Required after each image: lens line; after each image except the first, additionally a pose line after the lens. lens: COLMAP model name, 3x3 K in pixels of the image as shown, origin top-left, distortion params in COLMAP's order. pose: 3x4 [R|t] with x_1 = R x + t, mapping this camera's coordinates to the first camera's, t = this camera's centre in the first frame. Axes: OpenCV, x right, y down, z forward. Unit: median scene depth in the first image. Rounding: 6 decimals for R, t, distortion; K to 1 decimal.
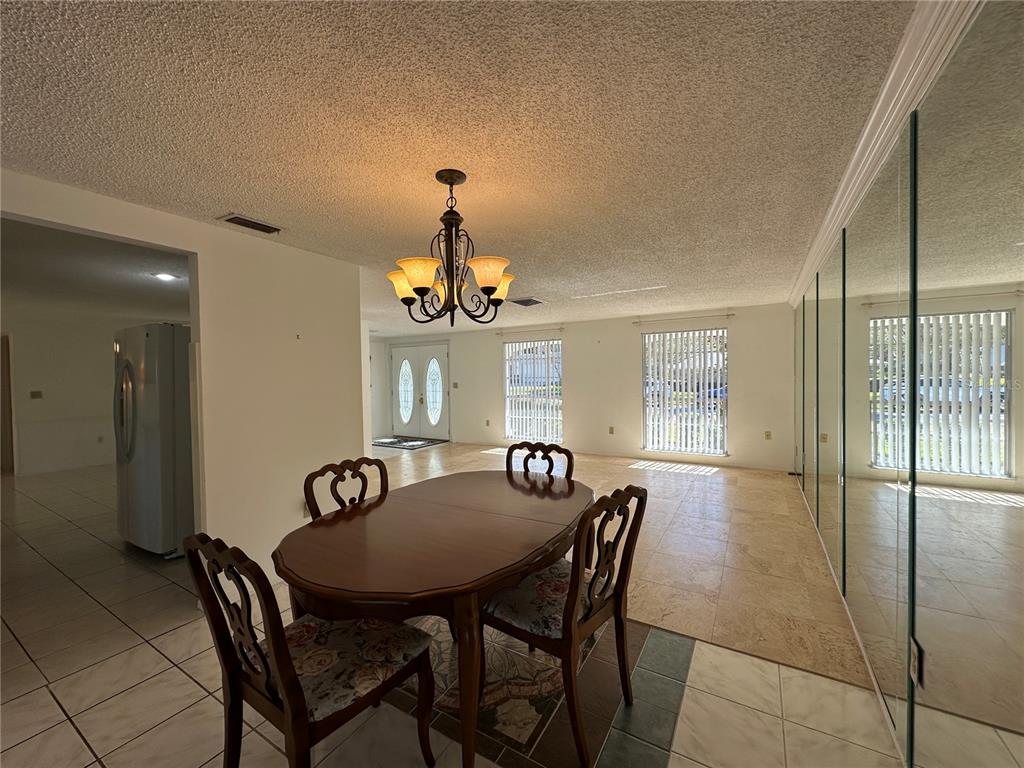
lens RADIAL K [[408.4, 0, 512.0], [0, 408.4, 384.0], [0, 0, 1]] dist [-0.002597, -0.000073]
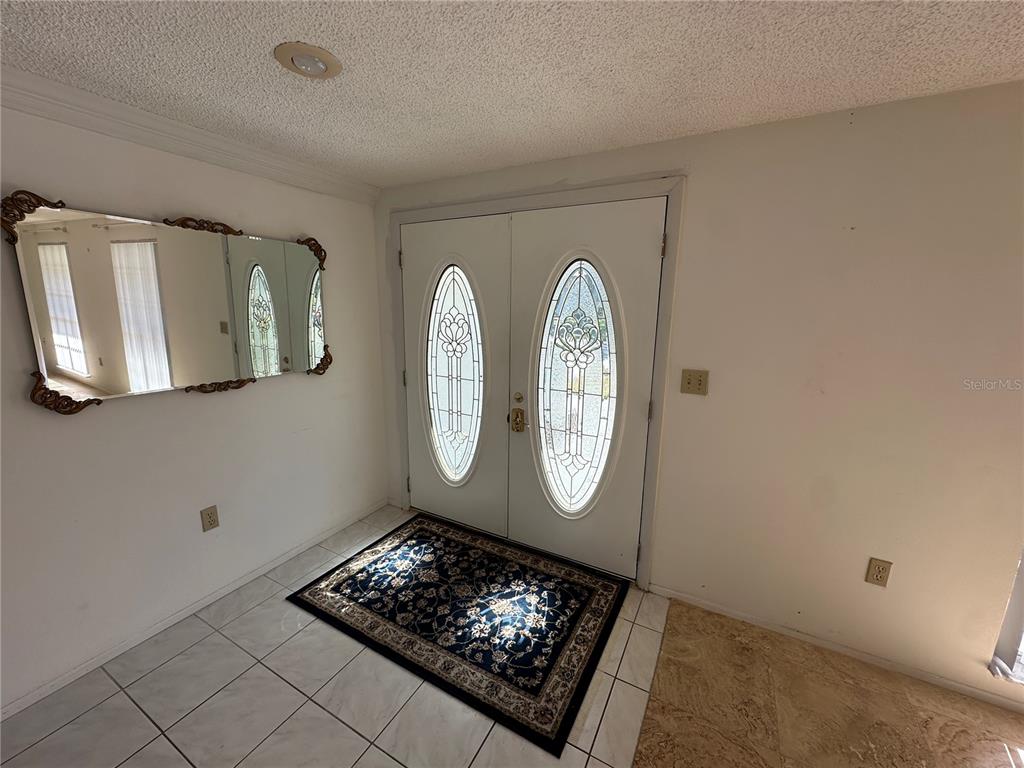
lens RADIAL K [[408.4, 0, 512.0], [0, 408.4, 384.0], [0, 0, 1]] dist [-0.002597, -0.000073]
pose [[0.998788, 0.020035, 0.044951, -0.235584], [-0.027369, 0.985236, 0.168998, -0.029975], [-0.040901, -0.170024, 0.984591, 0.720817]]
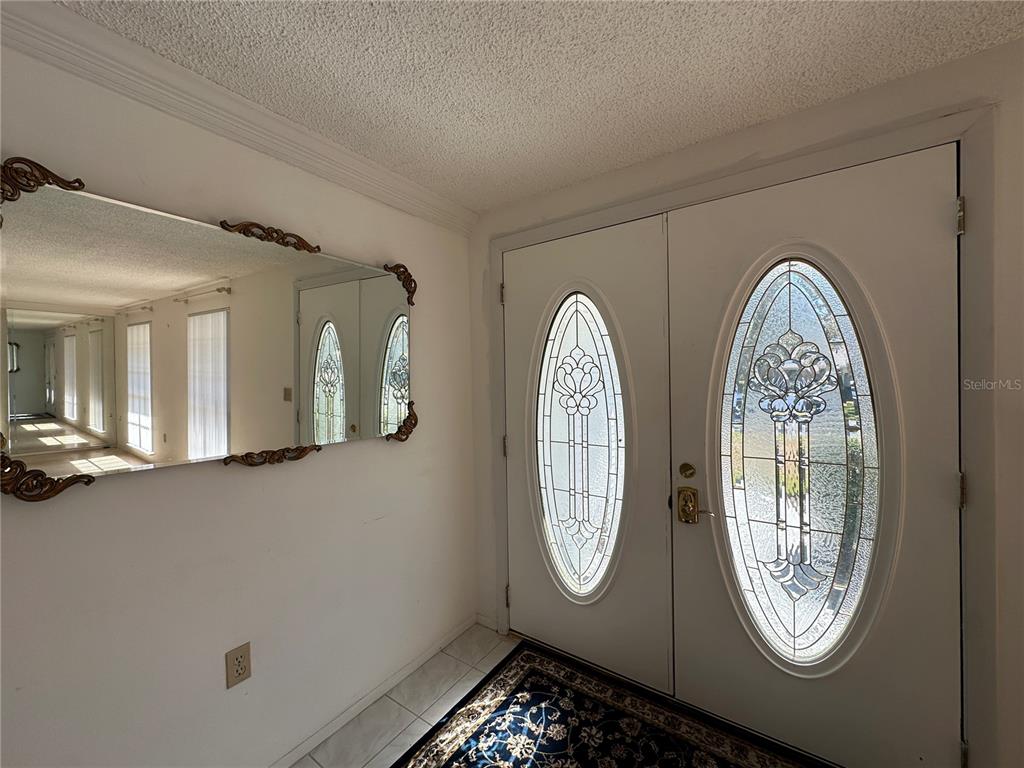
lens RADIAL K [[408.4, 0, 512.0], [0, 408.4, 384.0], [0, 0, 1]] dist [-0.002597, -0.000073]
pose [[0.997645, -0.003913, -0.068481, -0.284494], [0.002976, 0.999901, -0.013775, -0.011395], [0.068529, 0.013539, 0.997557, 0.799441]]
